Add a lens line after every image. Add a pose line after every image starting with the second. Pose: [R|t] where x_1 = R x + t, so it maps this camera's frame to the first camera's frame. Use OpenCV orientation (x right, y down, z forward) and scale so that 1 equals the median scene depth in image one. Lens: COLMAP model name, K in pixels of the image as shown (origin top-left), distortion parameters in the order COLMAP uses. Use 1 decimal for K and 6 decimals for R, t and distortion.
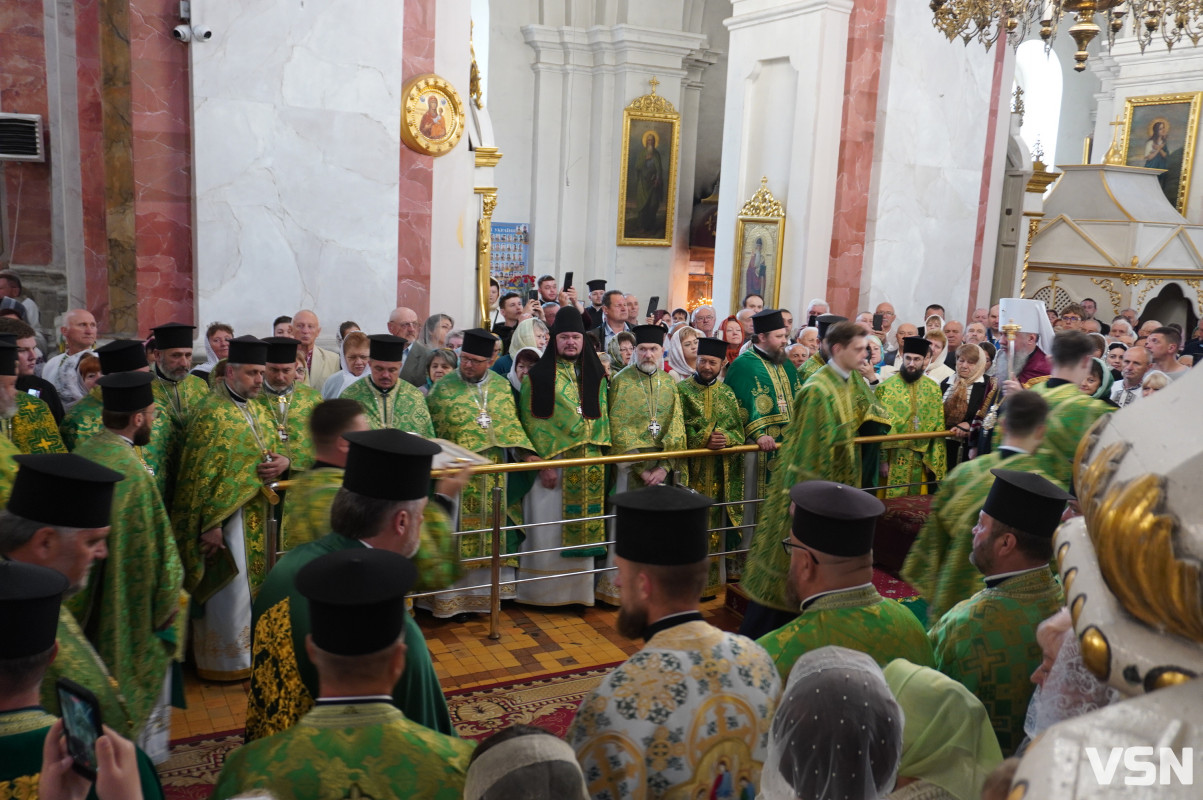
lens RADIAL K [[1038.8, 0, 601.5], [0, 1038.8, 400.0], [0, 0, 1]] dist [-0.001755, 0.013877]
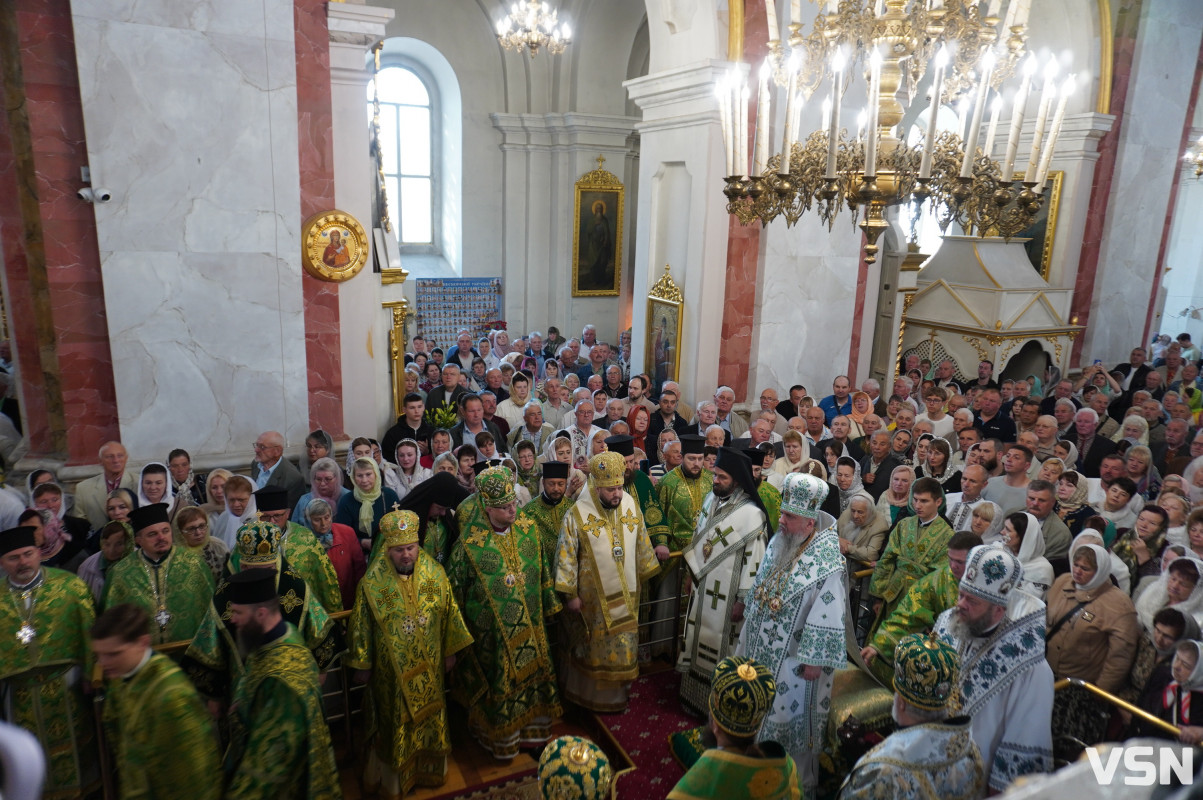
lens RADIAL K [[805.2, 0, 601.5], [0, 805.2, 400.0], [0, 0, 1]] dist [-0.048457, 0.043046]
pose [[0.999346, -0.005760, -0.035687, 0.120816], [0.007699, 0.998487, 0.054443, -0.120633], [0.035319, -0.054682, 0.997879, 0.109567]]
